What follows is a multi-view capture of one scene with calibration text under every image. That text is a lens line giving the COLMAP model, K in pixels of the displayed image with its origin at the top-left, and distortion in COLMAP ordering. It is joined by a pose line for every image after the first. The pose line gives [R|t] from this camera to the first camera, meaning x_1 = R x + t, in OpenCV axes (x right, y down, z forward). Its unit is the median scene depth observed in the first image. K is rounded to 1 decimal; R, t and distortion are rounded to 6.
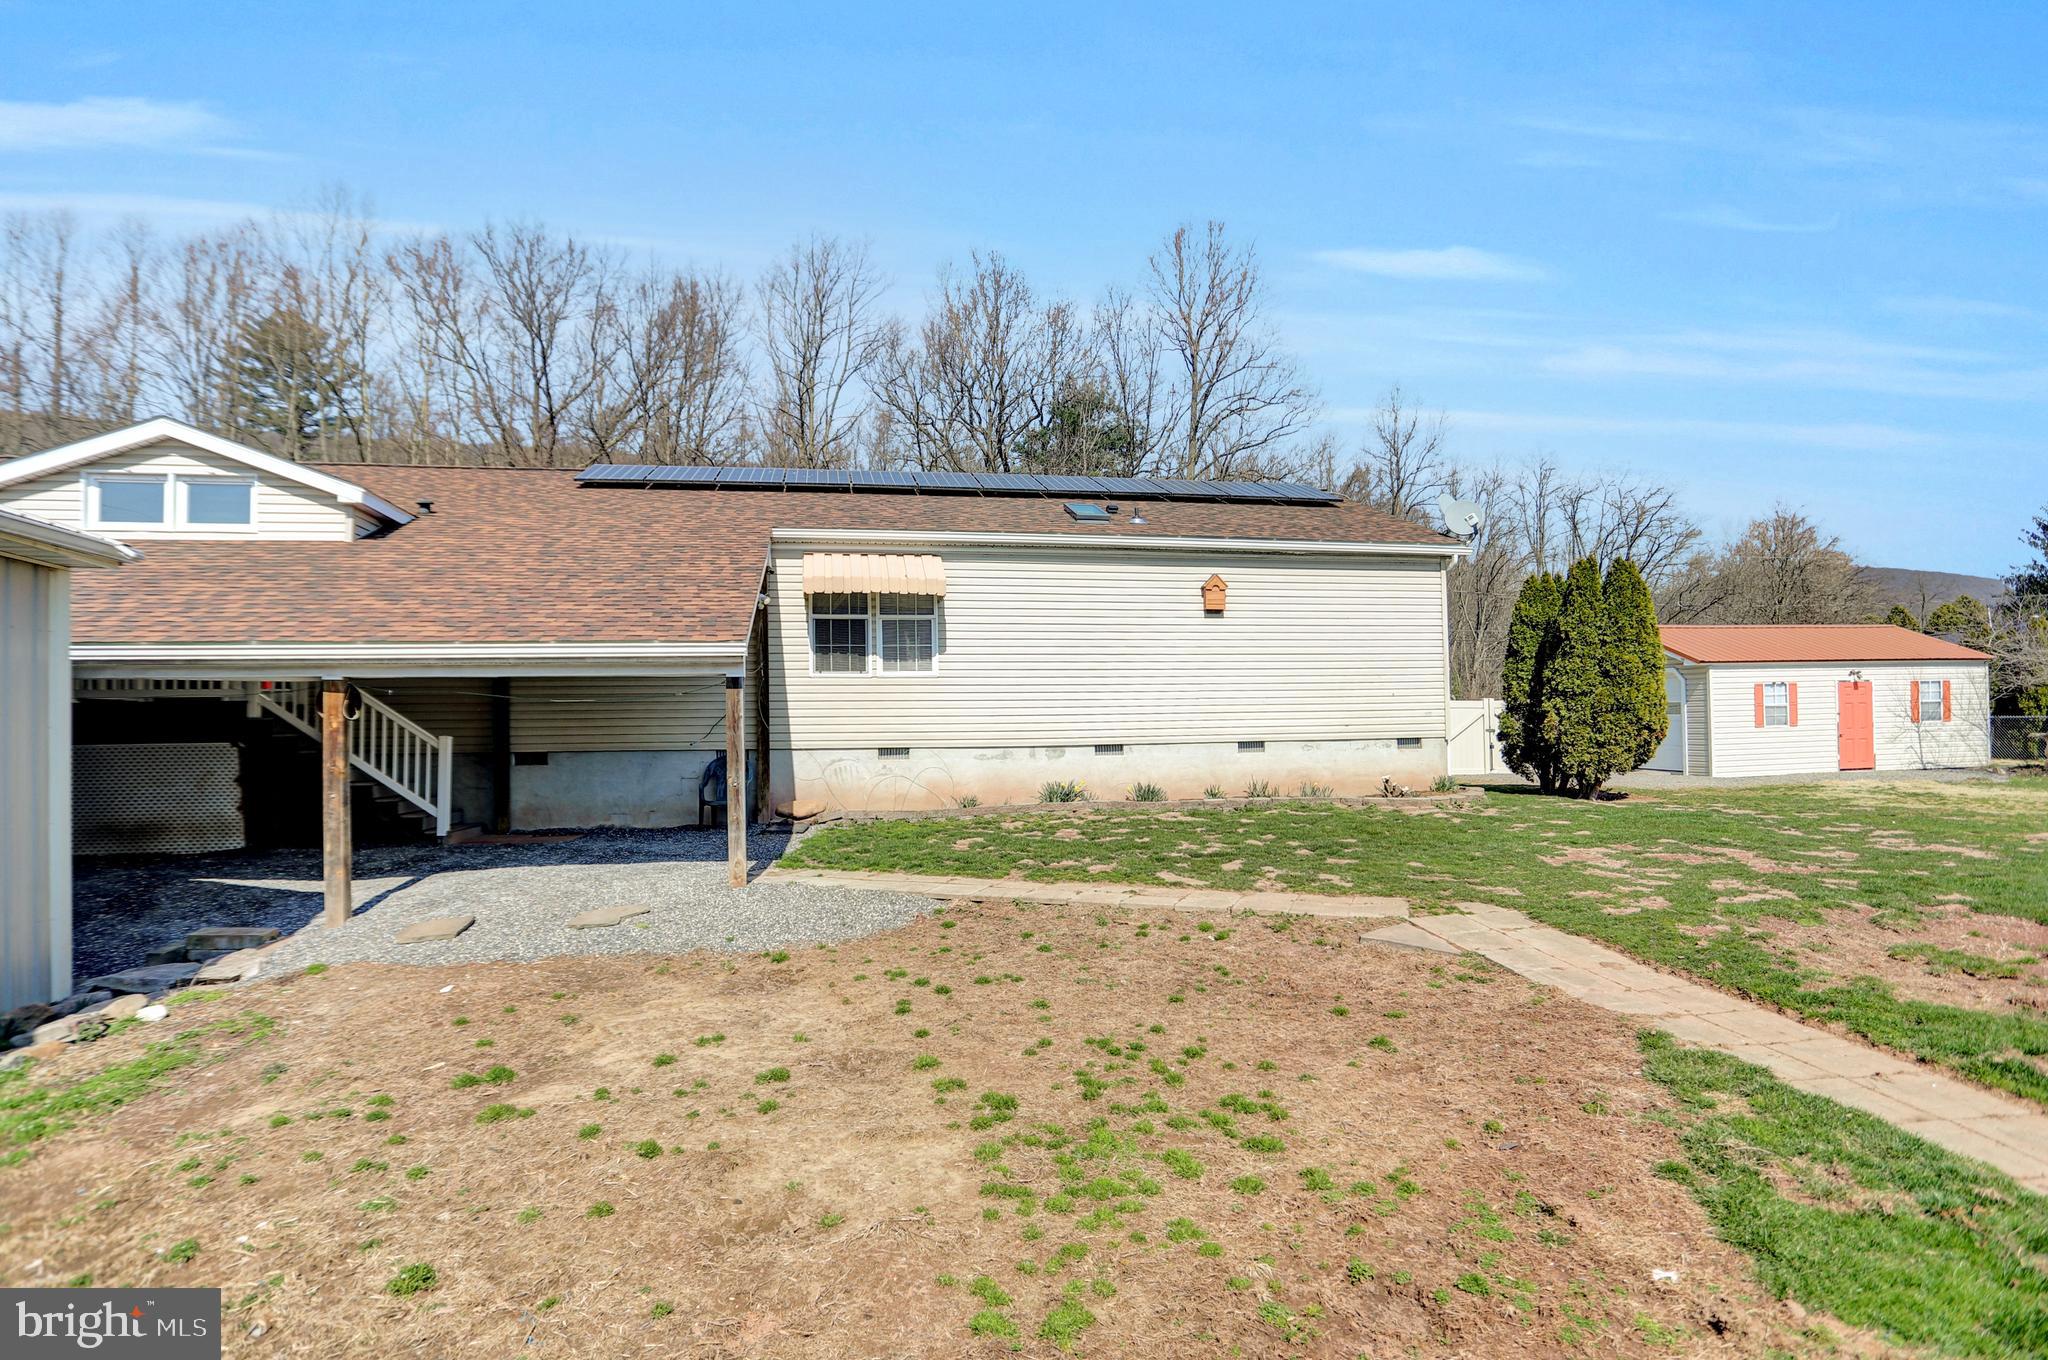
lens RADIAL K [[1084.6, 0, 1031.9], [0, 1084.6, 750.6], [0, 0, 1]] dist [-0.083171, 0.033724]
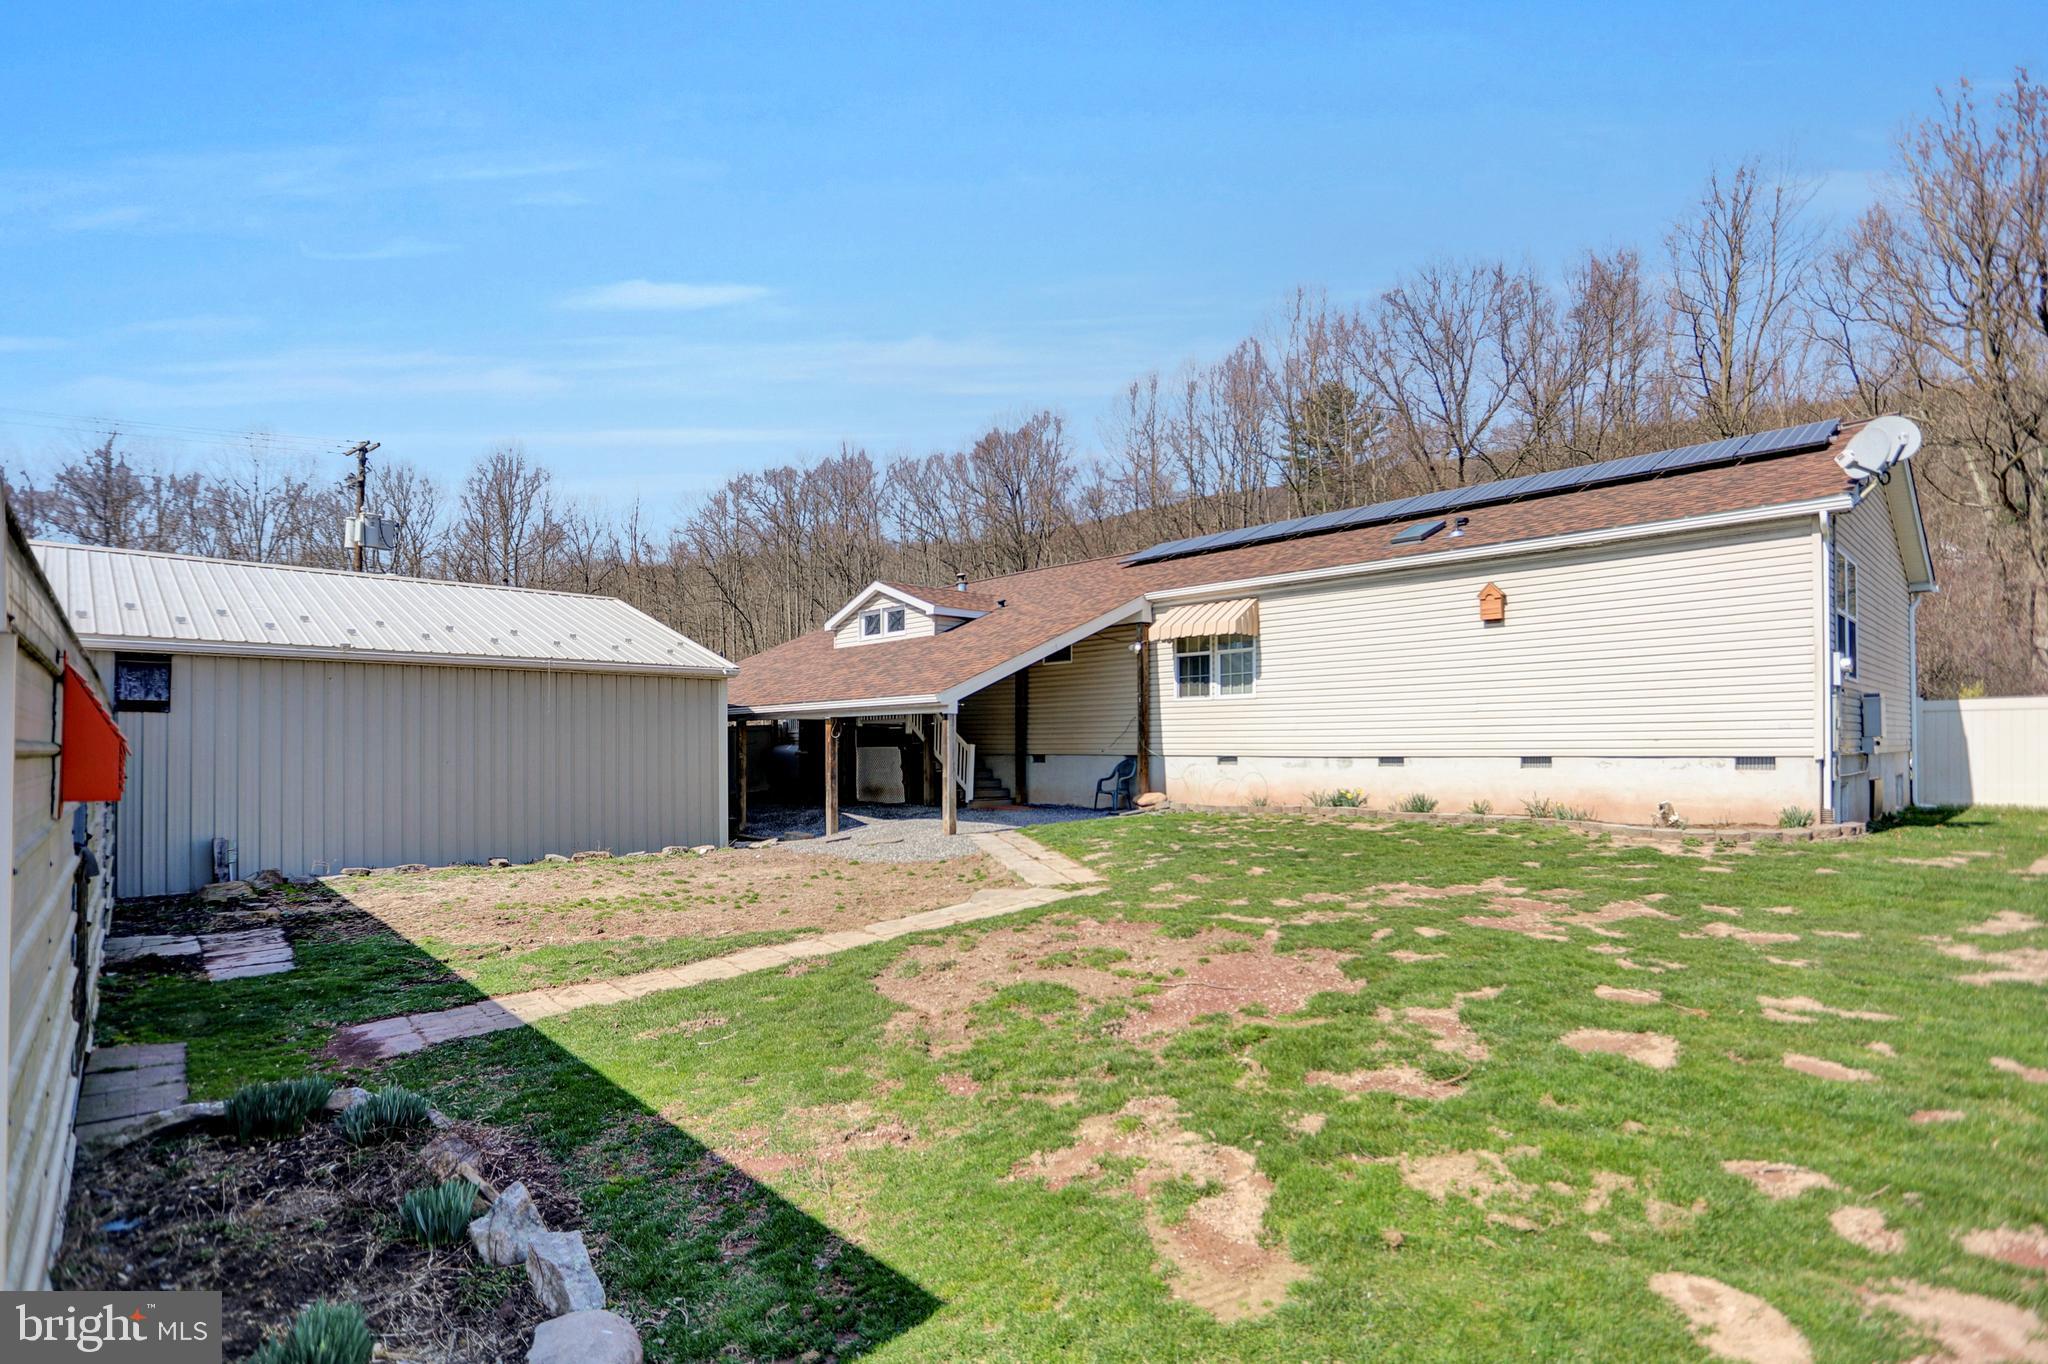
lens RADIAL K [[1084.6, 0, 1031.9], [0, 1084.6, 752.6], [0, 0, 1]] dist [-0.083171, 0.033724]
pose [[0.499846, 0.017375, -0.865940, 0.849211], [-0.011552, 0.999844, 0.013394, -0.020785], [0.866037, 0.003308, 0.499969, 0.181708]]
